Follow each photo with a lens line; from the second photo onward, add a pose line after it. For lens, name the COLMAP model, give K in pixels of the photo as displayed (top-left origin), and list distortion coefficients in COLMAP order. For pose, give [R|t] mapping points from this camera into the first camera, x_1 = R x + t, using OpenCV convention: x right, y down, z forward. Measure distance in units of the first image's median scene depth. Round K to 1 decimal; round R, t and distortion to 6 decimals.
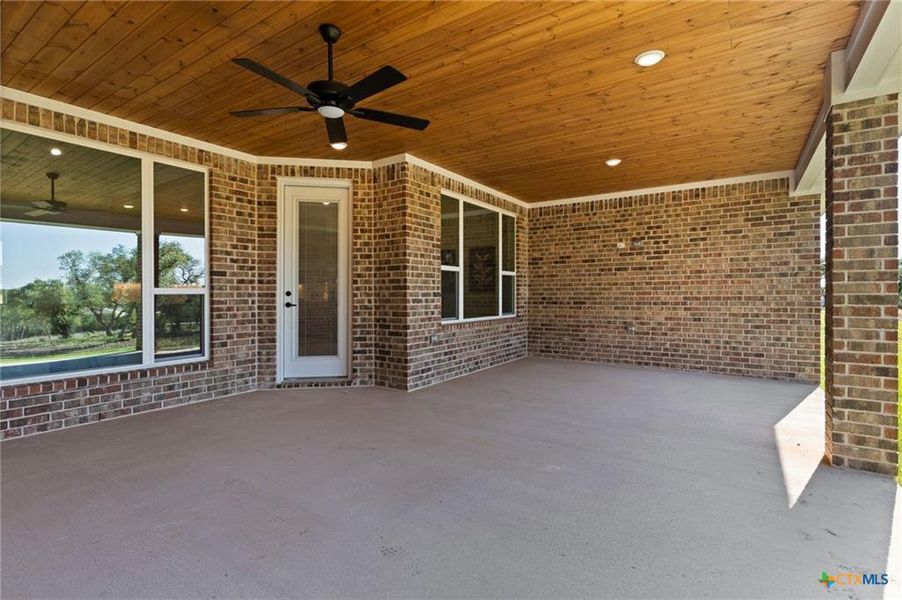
lens RADIAL K [[448.7, 0, 450.7], [0, 448.7, 296.9], [0, 0, 1]] dist [0.004669, 0.000240]
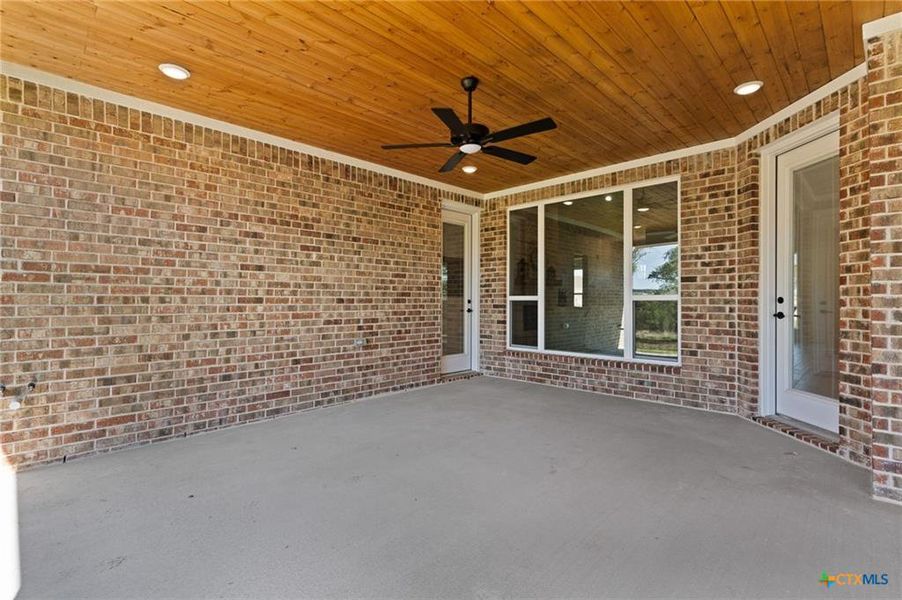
lens RADIAL K [[448.7, 0, 450.7], [0, 448.7, 296.9], [0, 0, 1]] dist [0.004669, 0.000240]
pose [[-0.213796, -0.004210, -0.976869, 0.506262], [-0.006030, 0.999977, -0.002990, -0.007449], [0.976860, 0.005251, -0.213816, 0.661758]]
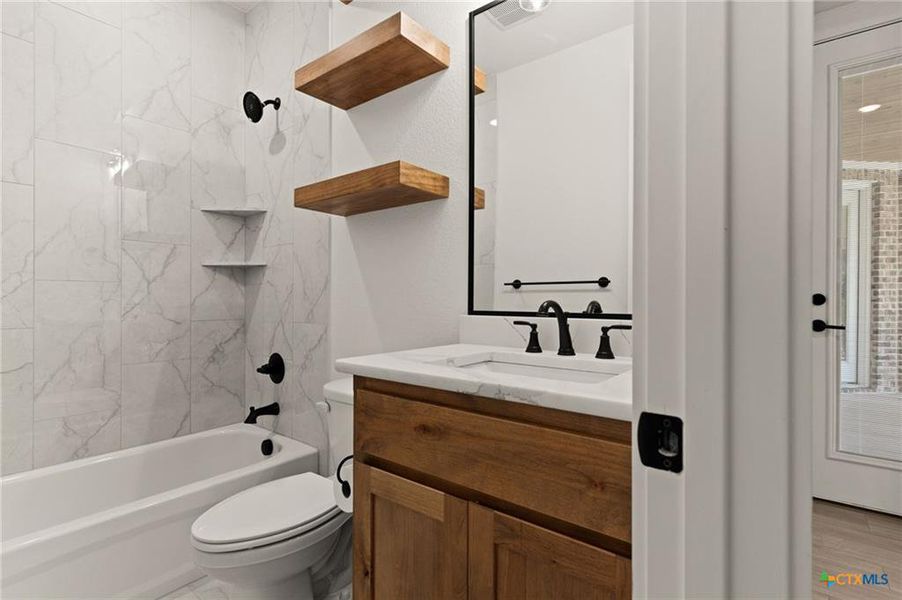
lens RADIAL K [[448.7, 0, 450.7], [0, 448.7, 296.9], [0, 0, 1]] dist [0.004669, 0.000240]
pose [[0.996598, 0.009763, -0.081838, -1.132311], [-0.010222, 0.999934, -0.005191, 0.005118], [0.081782, 0.006009, 0.996632, -0.057950]]
